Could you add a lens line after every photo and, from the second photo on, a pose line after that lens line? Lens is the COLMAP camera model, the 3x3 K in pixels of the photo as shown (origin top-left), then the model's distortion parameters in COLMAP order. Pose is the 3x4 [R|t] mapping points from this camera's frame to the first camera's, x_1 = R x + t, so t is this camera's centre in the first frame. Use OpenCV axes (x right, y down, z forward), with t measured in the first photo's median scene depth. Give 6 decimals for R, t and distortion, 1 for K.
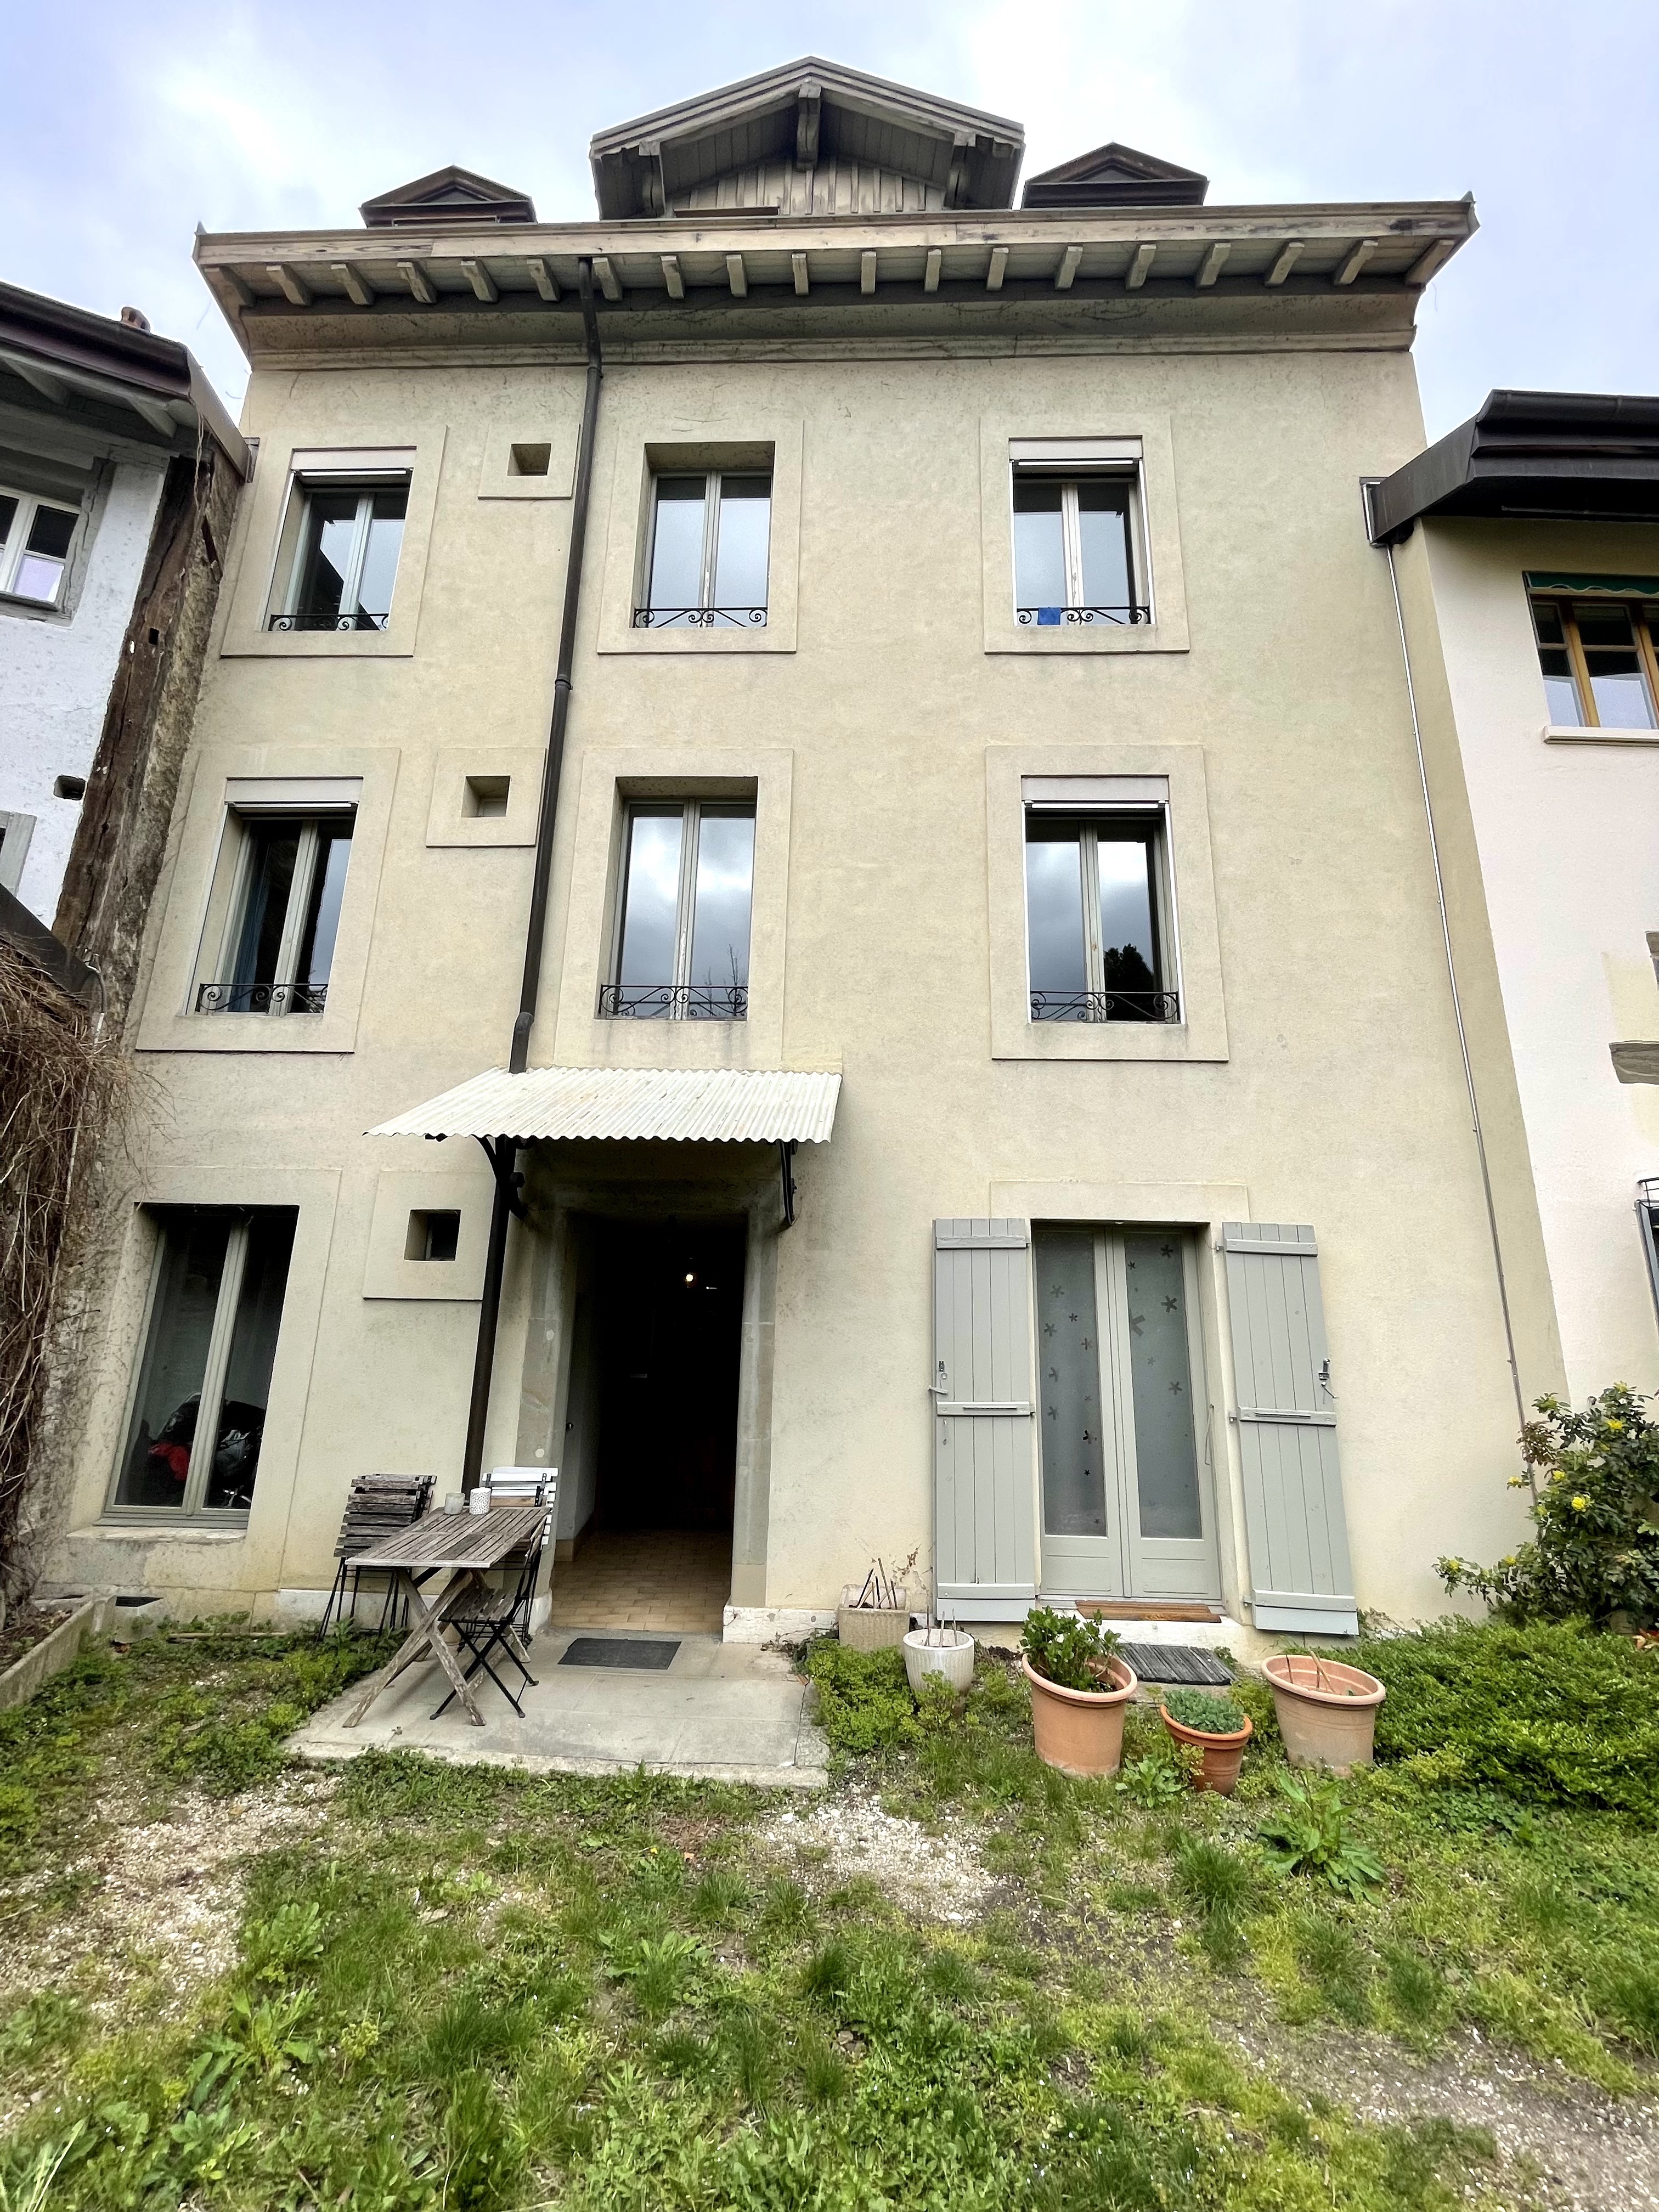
lens RADIAL K [[888.0, 0, 833.8], [0, 888.0, 1108.6], [0, 0, 1]] dist [-0.004048, 0.000108]
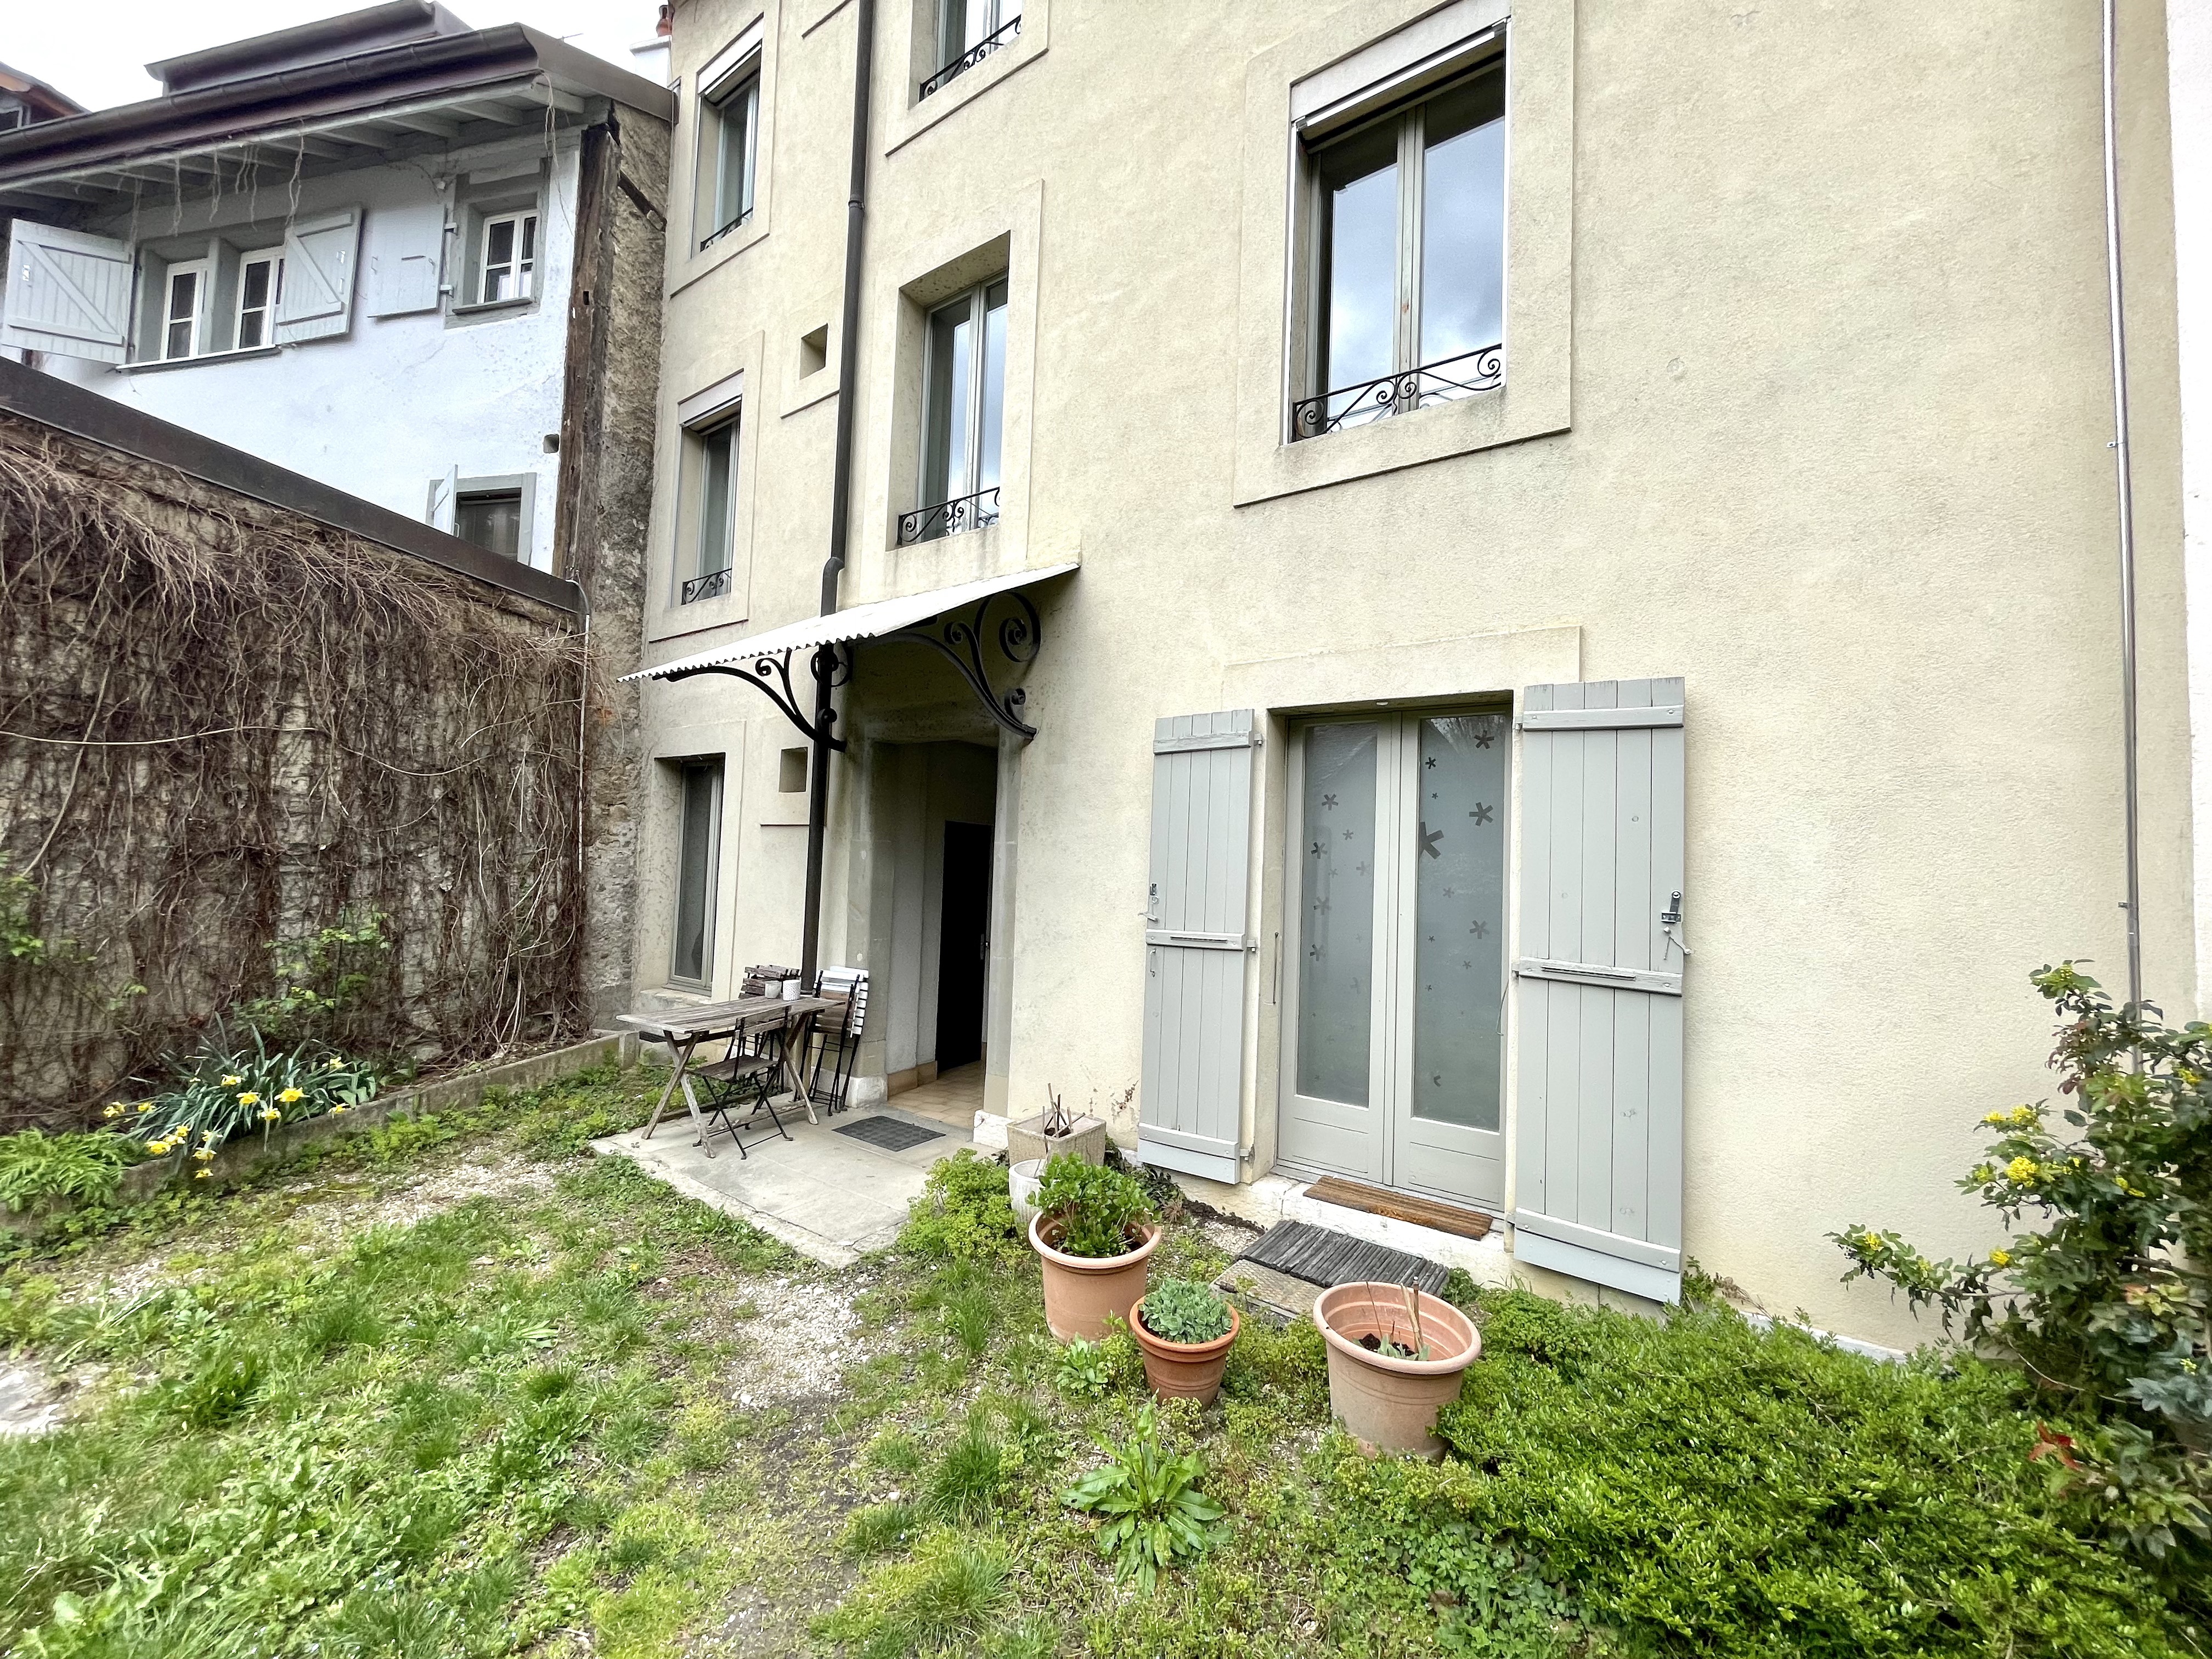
lens RADIAL K [[888.0, 0, 1108.4], [0, 888.0, 824.1], [0, 0, 1]] dist [-0.004048, 0.000108]
pose [[0.833729, -0.017584, -0.551894, 0.533197], [0.113636, 0.983562, 0.140329, 0.099223], [0.540355, -0.179711, 0.822022, 0.272027]]
